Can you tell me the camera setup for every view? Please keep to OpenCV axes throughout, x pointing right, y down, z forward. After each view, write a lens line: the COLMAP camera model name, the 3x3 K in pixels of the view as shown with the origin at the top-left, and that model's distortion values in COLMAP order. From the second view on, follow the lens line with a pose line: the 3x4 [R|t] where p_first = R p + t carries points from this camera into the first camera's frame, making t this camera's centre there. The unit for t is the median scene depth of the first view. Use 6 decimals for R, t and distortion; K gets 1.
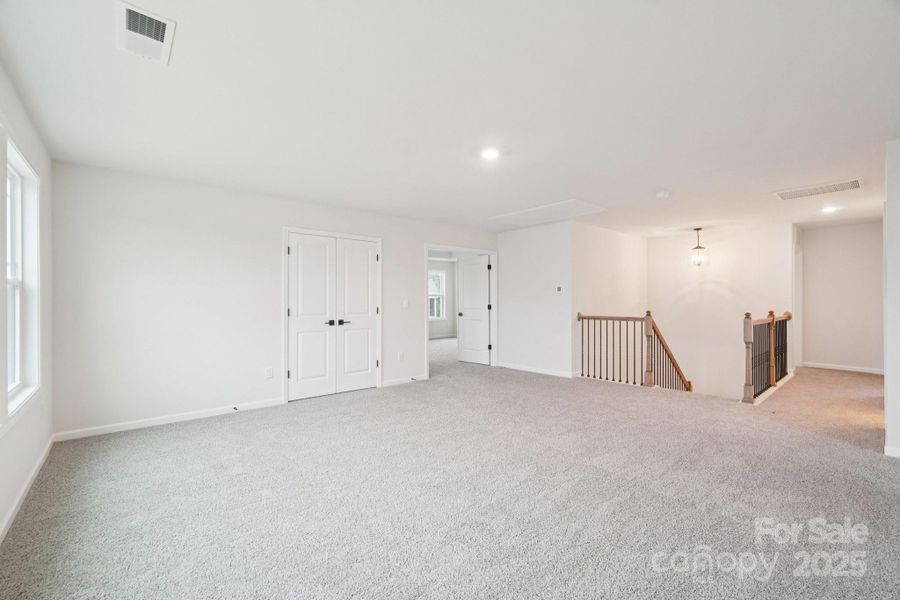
lens RADIAL K [[380.4, 0, 450.0], [0, 380.4, 297.6], [0, 0, 1]] dist [-0.003759, 0.001143]
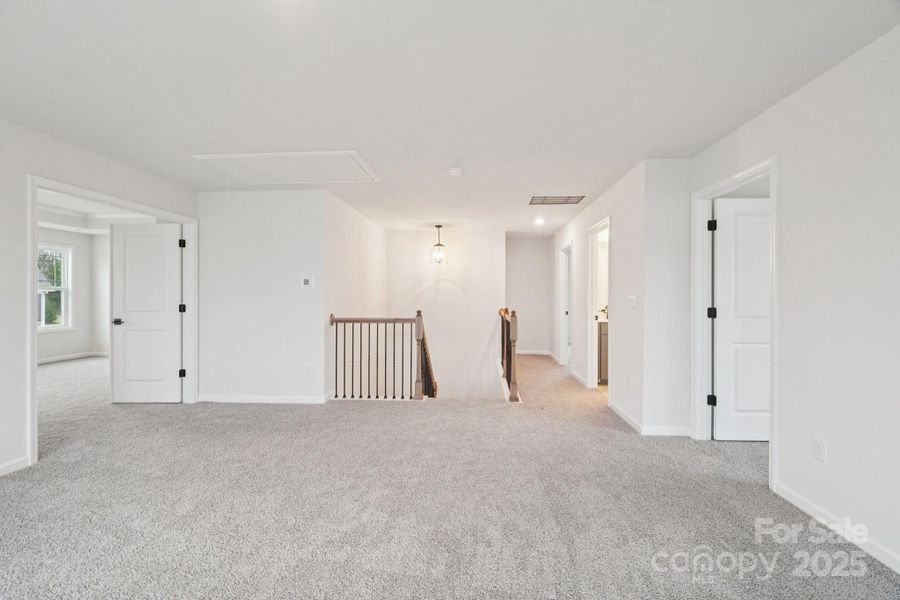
lens RADIAL K [[380.4, 0, 450.0], [0, 380.4, 297.6], [0, 0, 1]] dist [-0.003759, 0.001143]
pose [[0.706877, 0.003933, 0.707325, -0.028151], [-0.007580, 0.999969, 0.002015, 0.003565], [-0.707296, -0.006786, 0.706885, 0.301917]]
